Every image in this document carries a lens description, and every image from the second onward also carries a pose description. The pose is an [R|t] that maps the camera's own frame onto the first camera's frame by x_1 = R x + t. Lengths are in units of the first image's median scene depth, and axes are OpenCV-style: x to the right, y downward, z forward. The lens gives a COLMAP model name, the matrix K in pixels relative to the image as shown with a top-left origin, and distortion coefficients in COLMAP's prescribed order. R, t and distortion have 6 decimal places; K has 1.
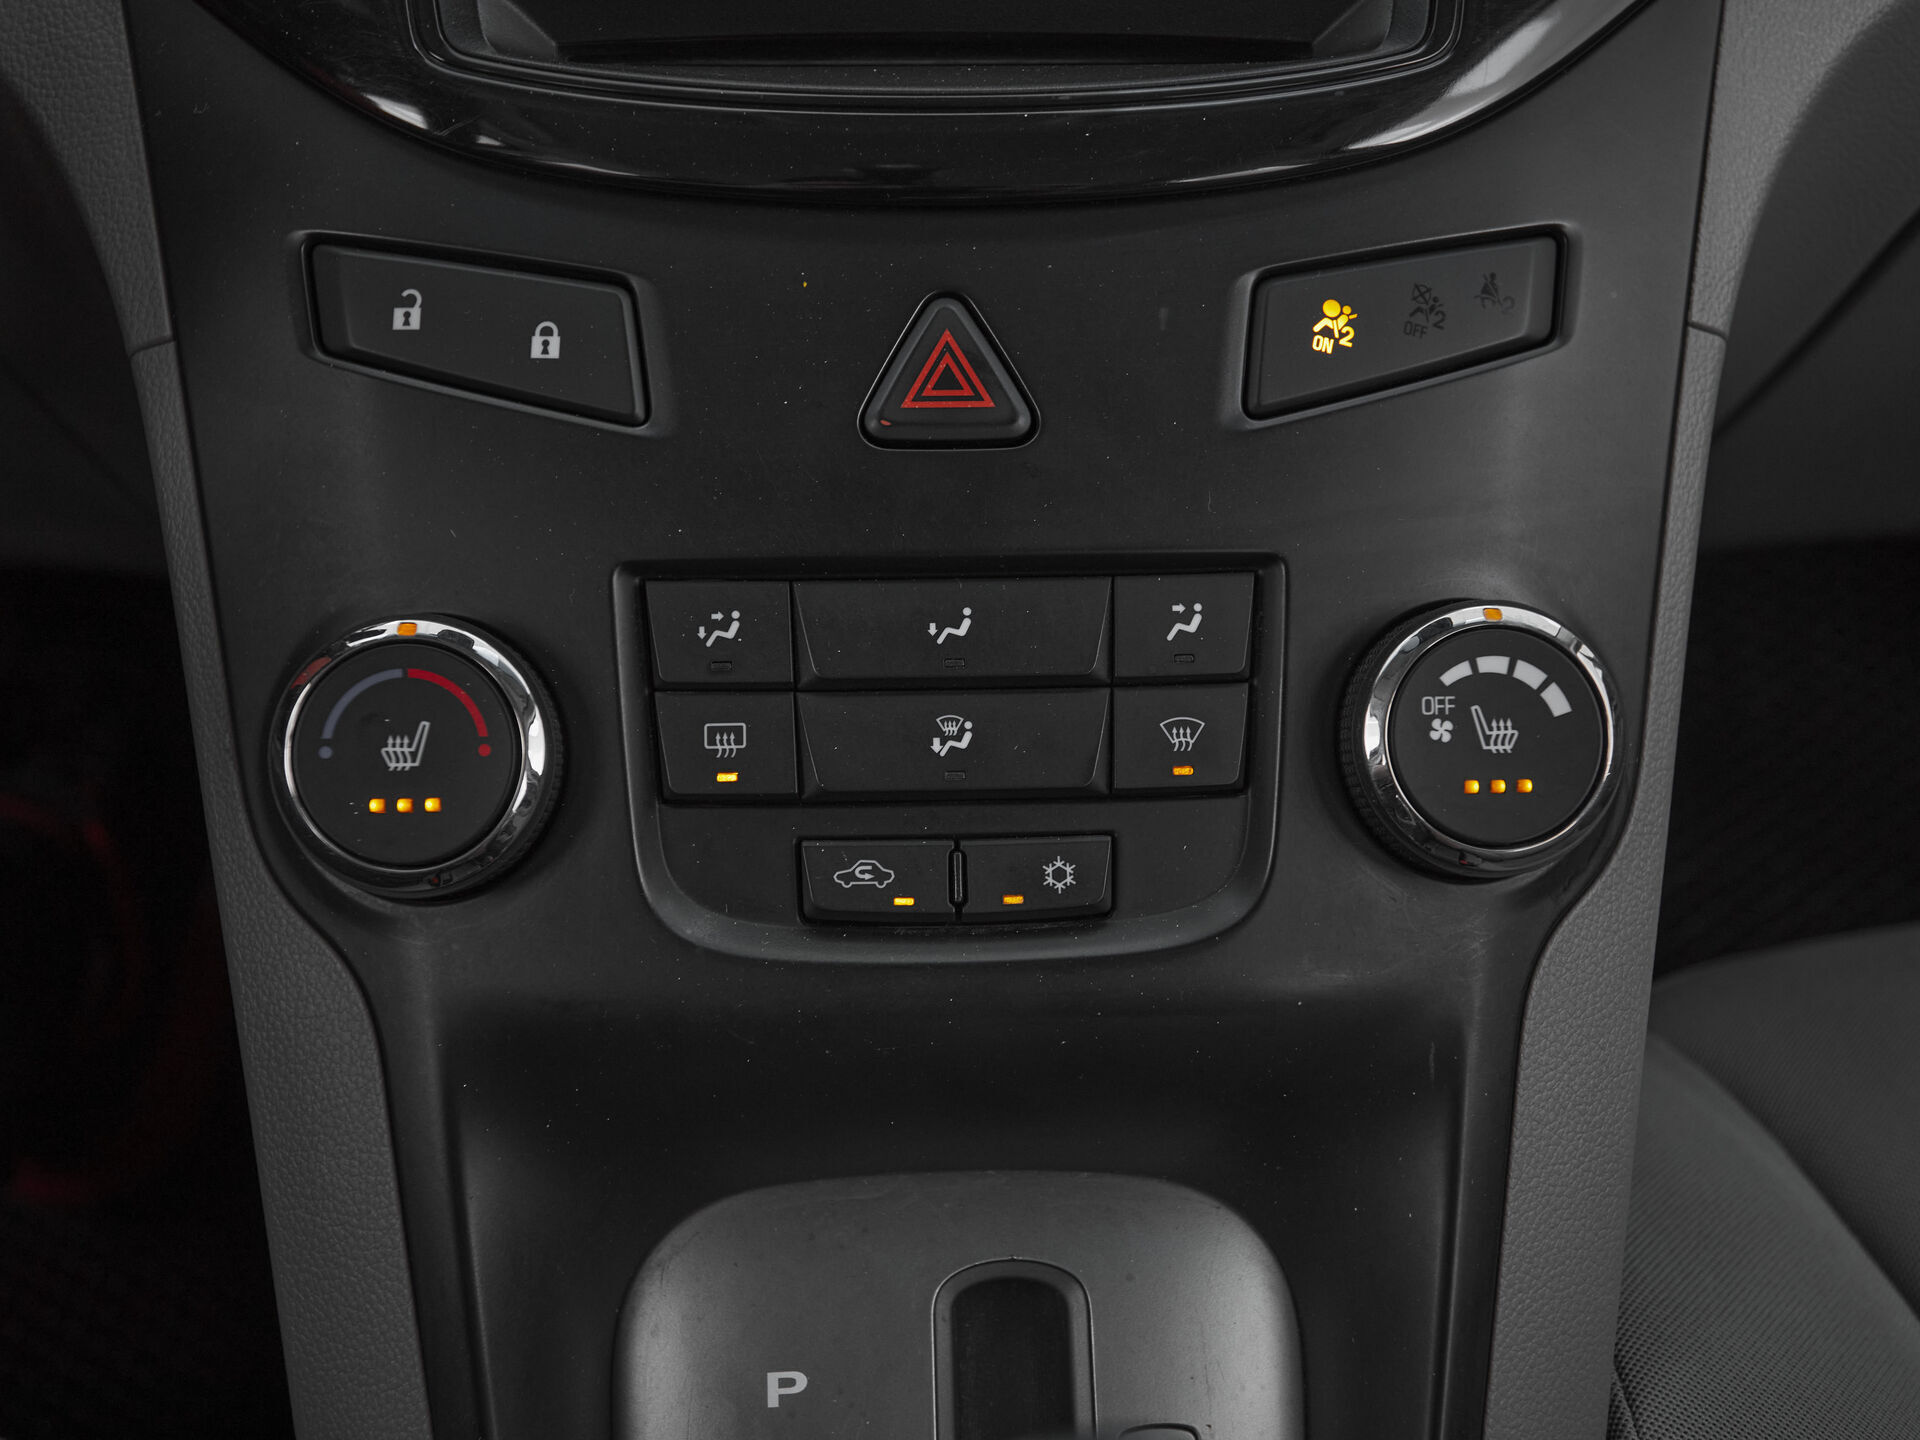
lens RADIAL K [[1672.3, 0, 955.0], [0, 1672.3, 712.3], [0, 0, 1]] dist [-0.037454, 0.025541]
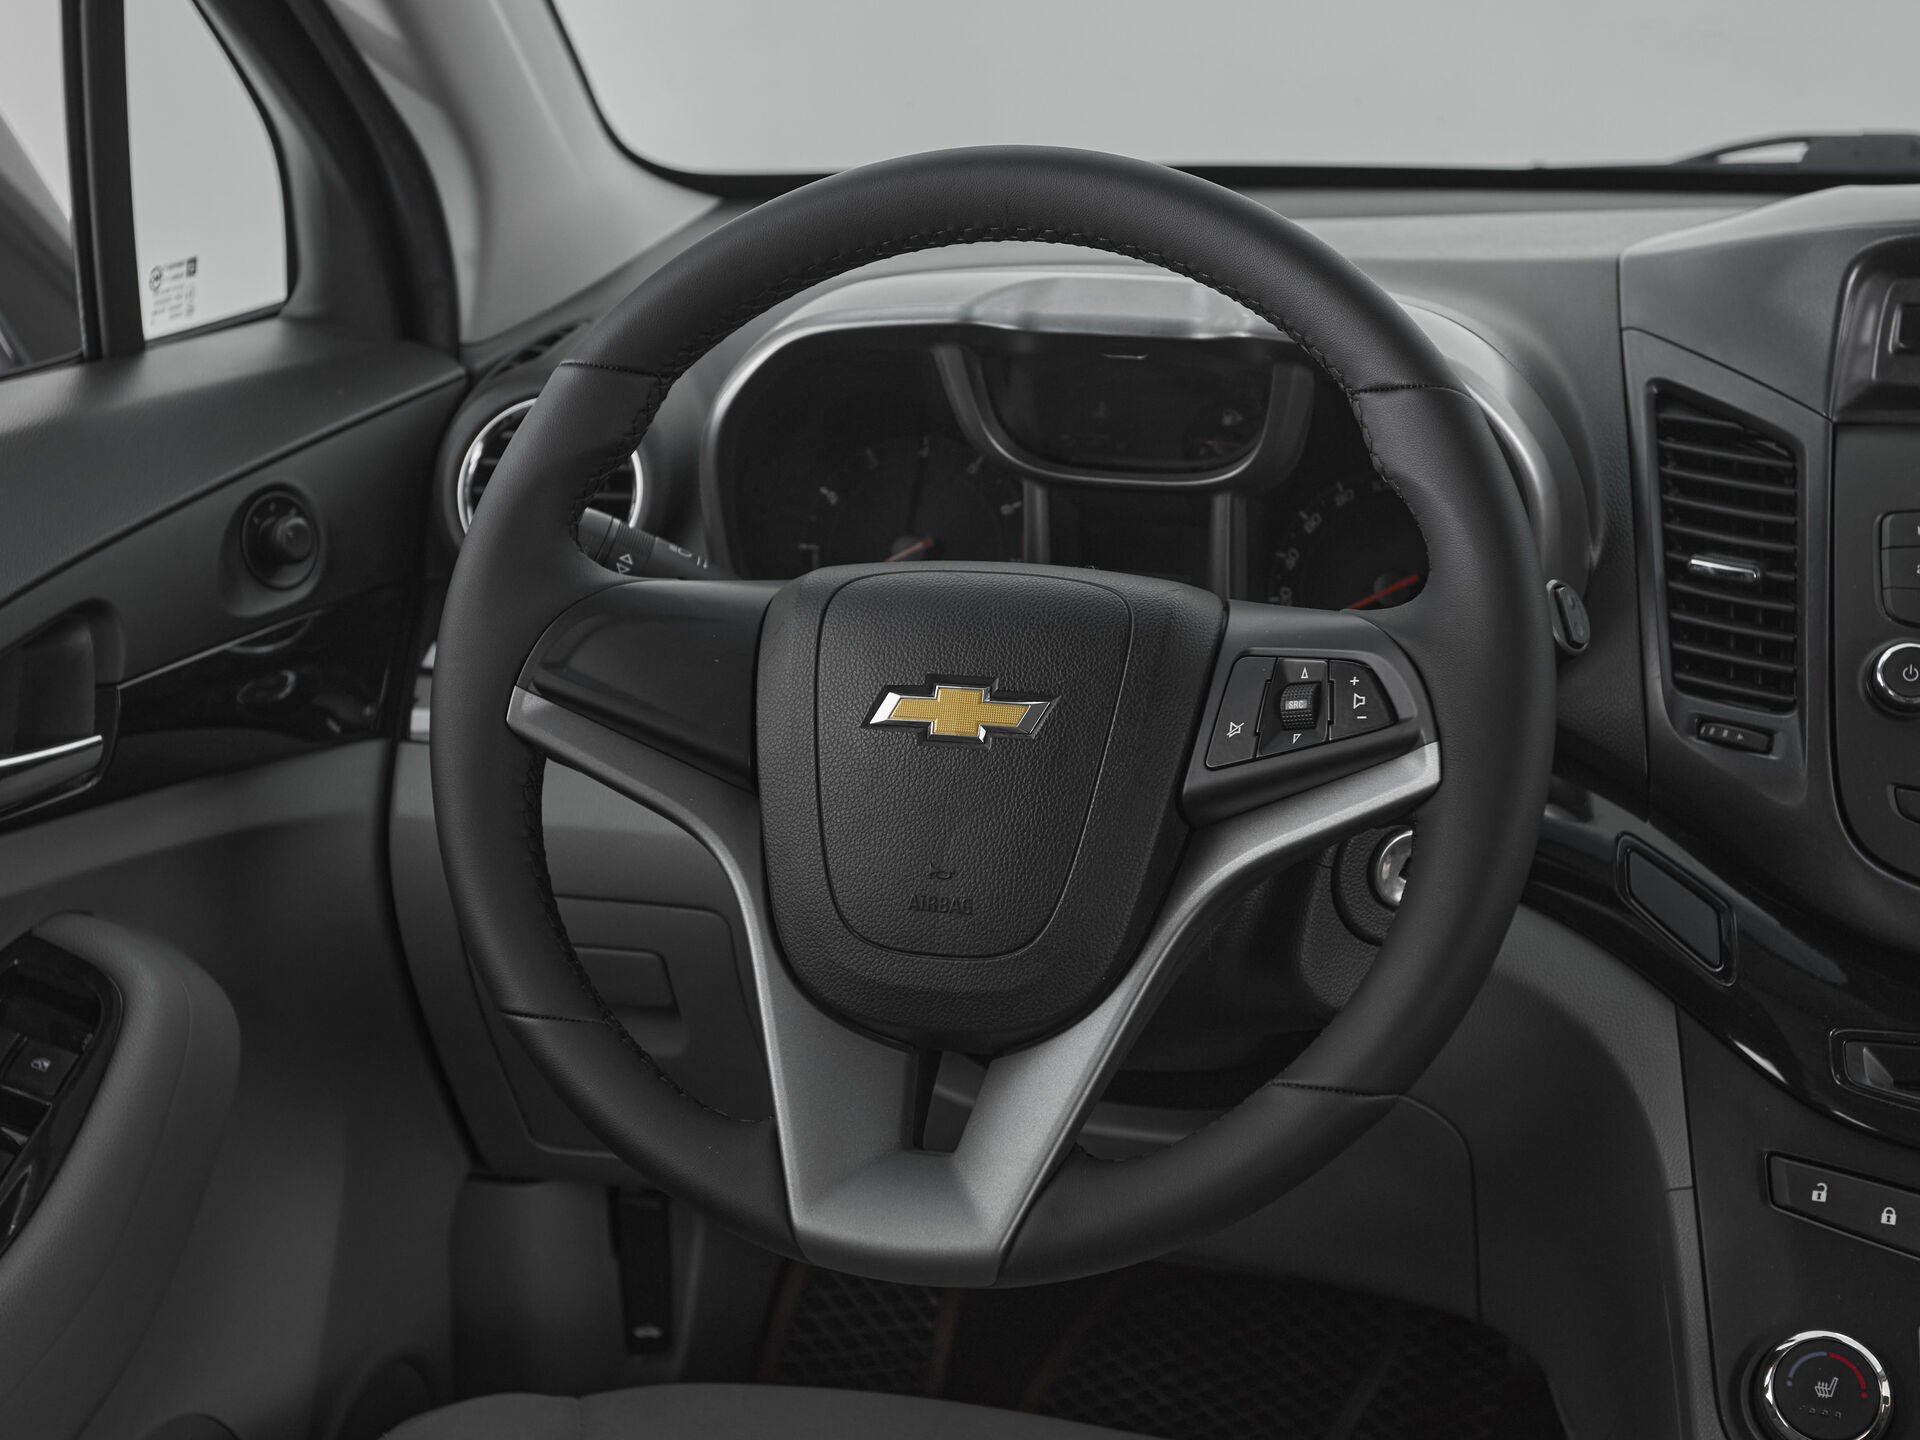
lens RADIAL K [[2622.2, 0, 931.7], [0, 2622.2, 733.4], [0, 0, 1]] dist [0.033726, 0.000000]
pose [[0.953260, 0.089269, -0.288665, -0.502548], [-0.188143, 0.922918, -0.335894, 0.593961], [0.236429, 0.374505, 0.896575, -2.649013]]
